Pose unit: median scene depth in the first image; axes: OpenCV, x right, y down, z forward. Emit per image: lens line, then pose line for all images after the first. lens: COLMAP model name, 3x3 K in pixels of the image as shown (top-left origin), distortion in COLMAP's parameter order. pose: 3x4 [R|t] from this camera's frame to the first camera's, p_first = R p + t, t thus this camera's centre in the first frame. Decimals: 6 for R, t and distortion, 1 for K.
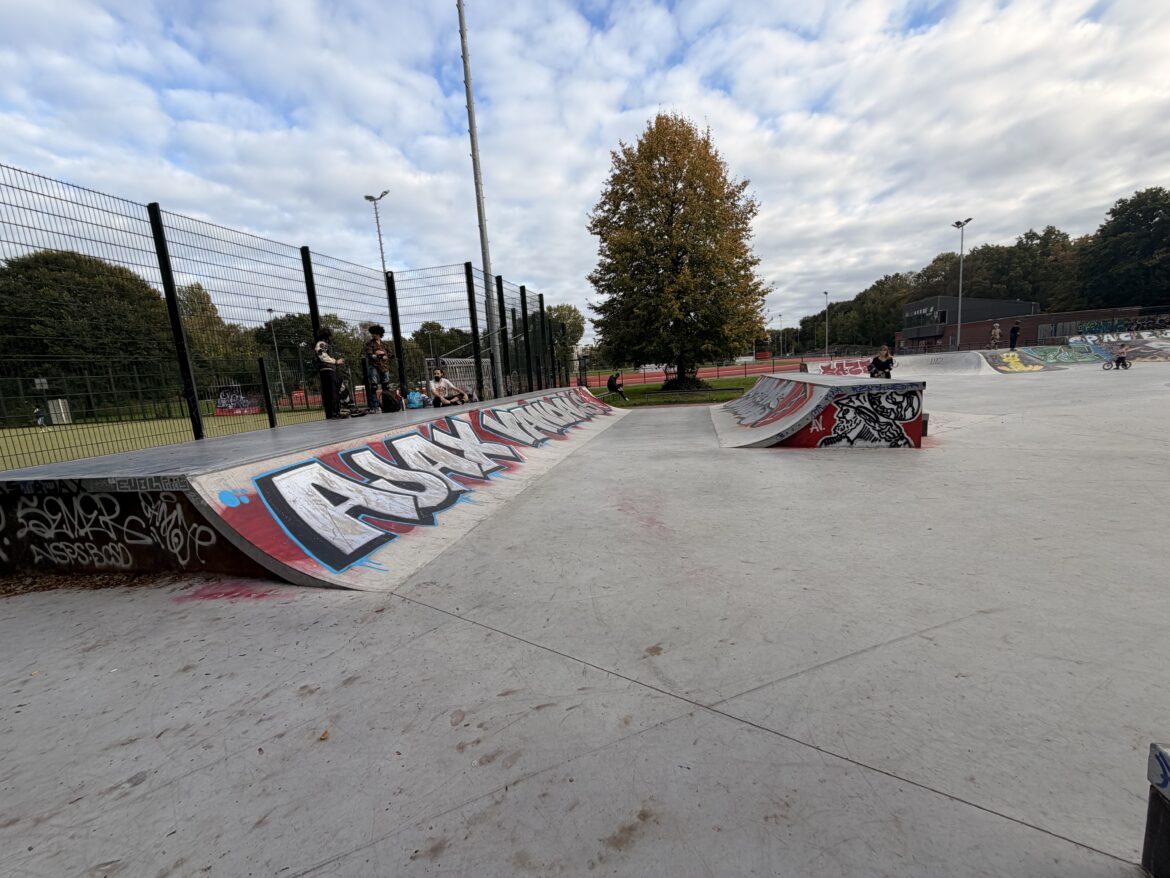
lens RADIAL K [[463.8, 0, 583.9], [0, 463.8, 439.6], [0, 0, 1]] dist [-0.000819, 0.000213]
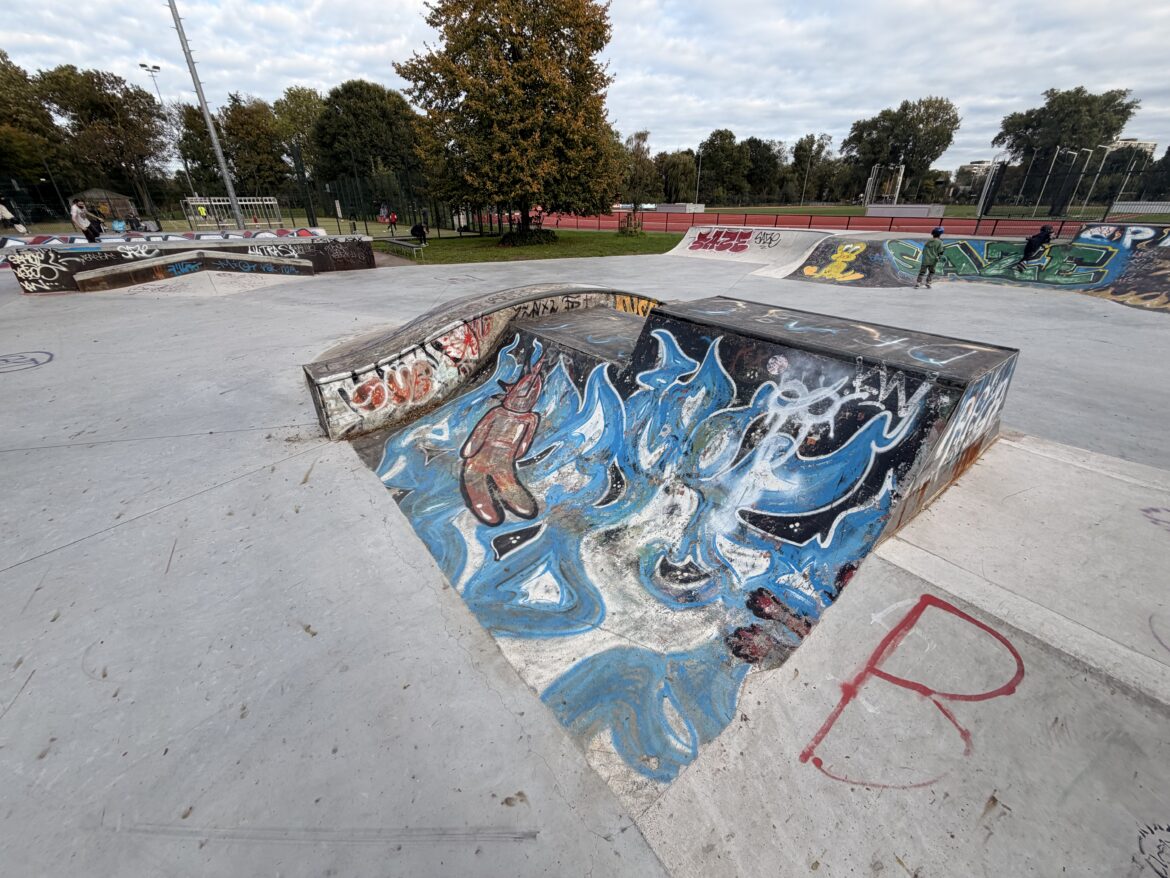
lens RADIAL K [[464.8, 0, 583.1], [0, 464.8, 437.9], [0, 0, 1]] dist [0.000029, -0.000179]
pose [[0.774562, 0.347124, -0.528733, 3.031729], [-0.147376, 0.911984, 0.382839, -0.398837], [0.615089, -0.218610, 0.757546, 0.814779]]
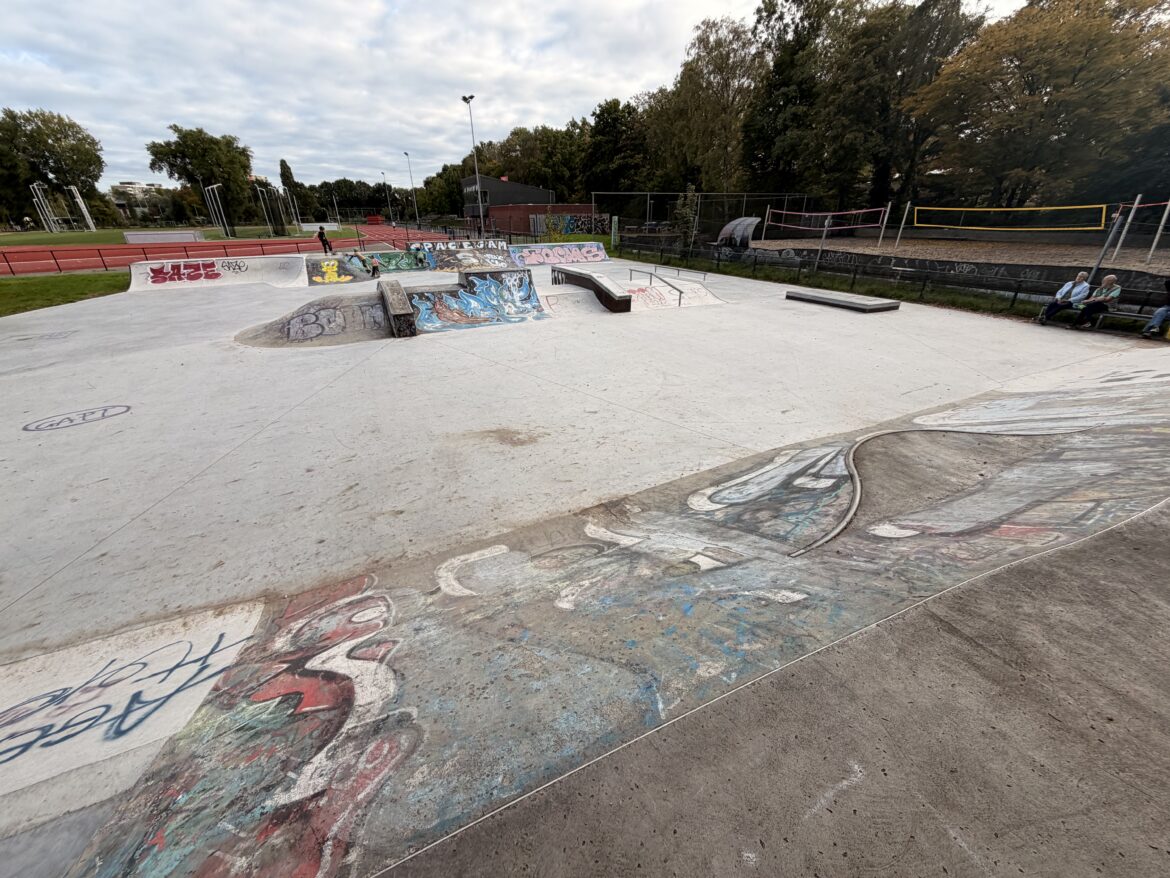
lens RADIAL K [[465.2, 0, 583.9], [0, 465.2, 436.4], [0, 0, 1]] dist [-0.001111, 0.000188]
pose [[0.779448, -0.213300, 0.589036, 1.935074], [0.051712, 0.958949, 0.278823, -0.216171], [-0.624329, -0.186868, 0.758481, -0.555753]]
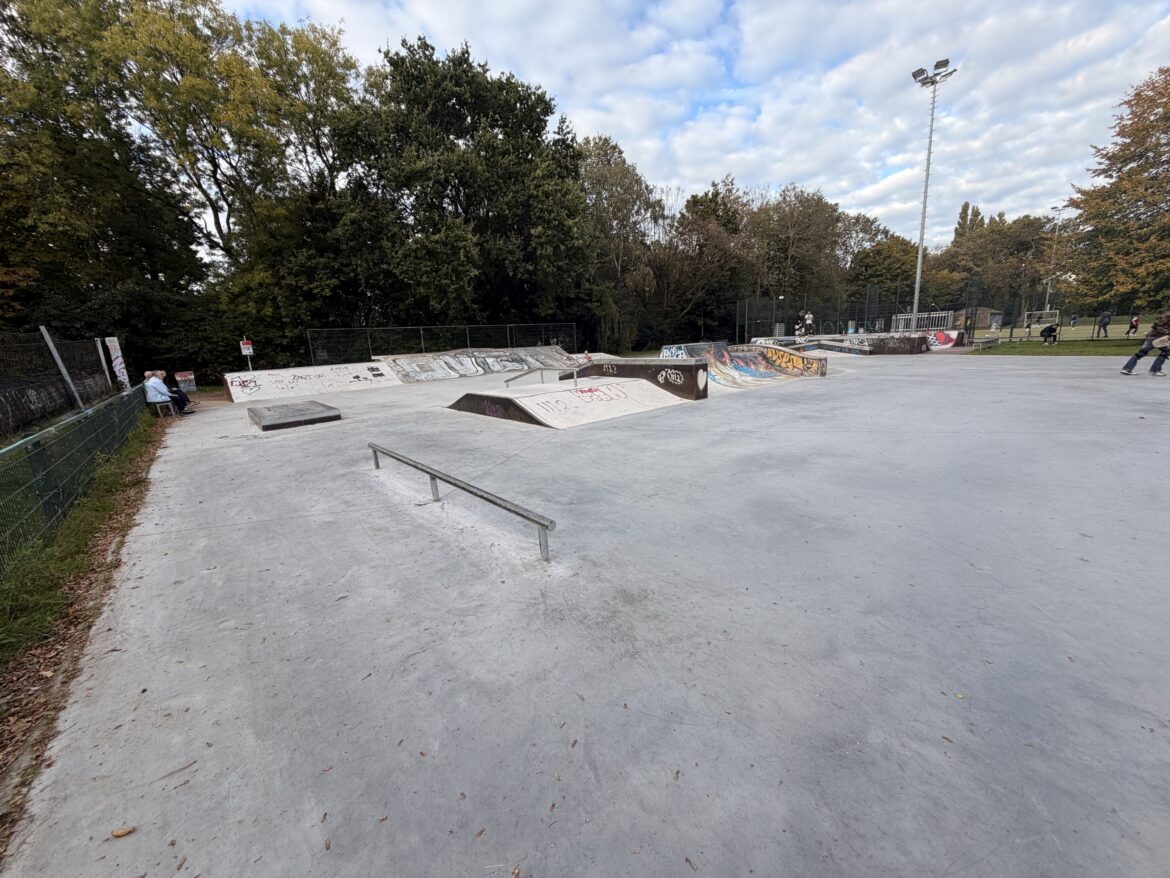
lens RADIAL K [[463.8, 0, 583.9], [0, 463.8, 439.6], [0, 0, 1]] dist [-0.000819, 0.000213]
pose [[-0.598484, 0.267121, -0.755290, 4.770238], [-0.029789, 0.934704, 0.354178, -0.658580], [0.800581, 0.234469, -0.551448, 2.060055]]
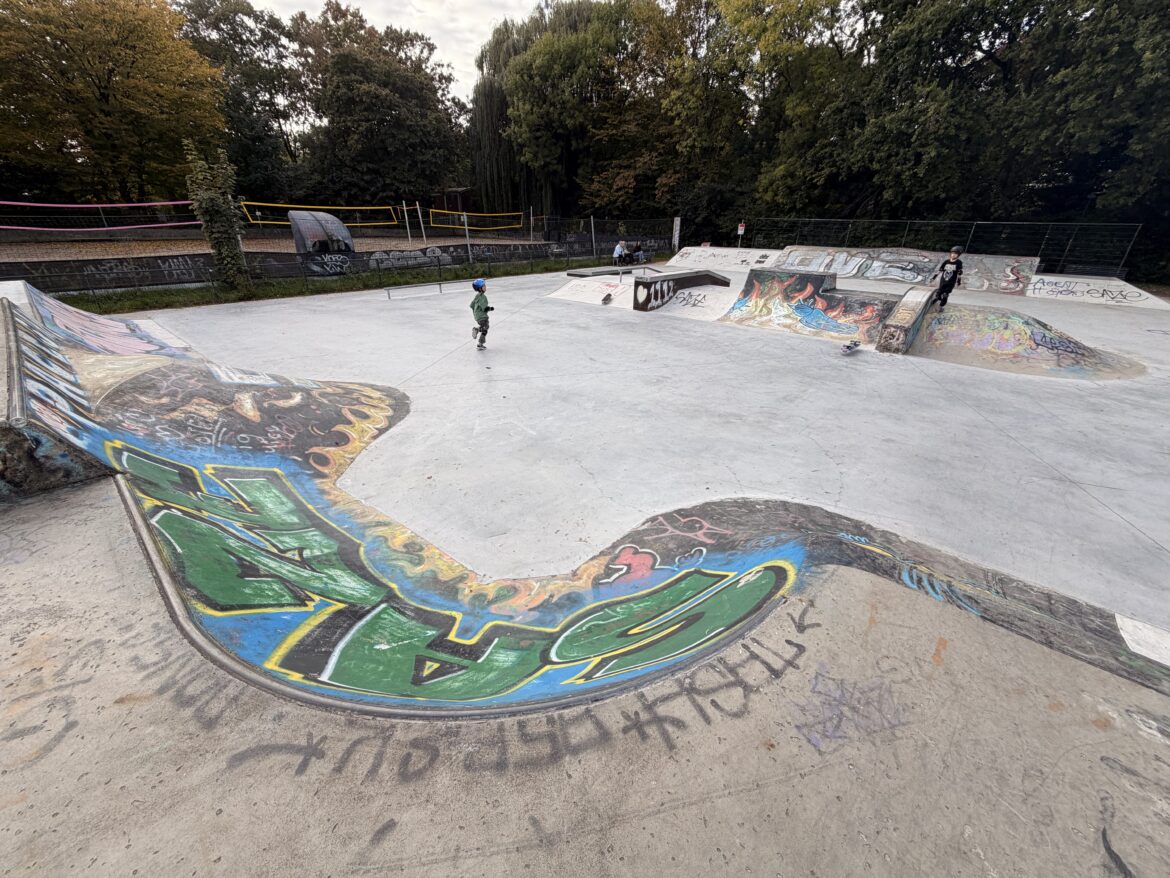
lens RADIAL K [[464.8, 0, 583.1], [0, 464.8, 437.9], [0, 0, 1]] dist [0.000029, -0.000179]
pose [[-0.879161, -0.152515, 0.451458, 2.739672], [0.115330, 0.851131, 0.512129, -0.797142], [-0.462357, 0.502311, -0.730691, 3.169358]]
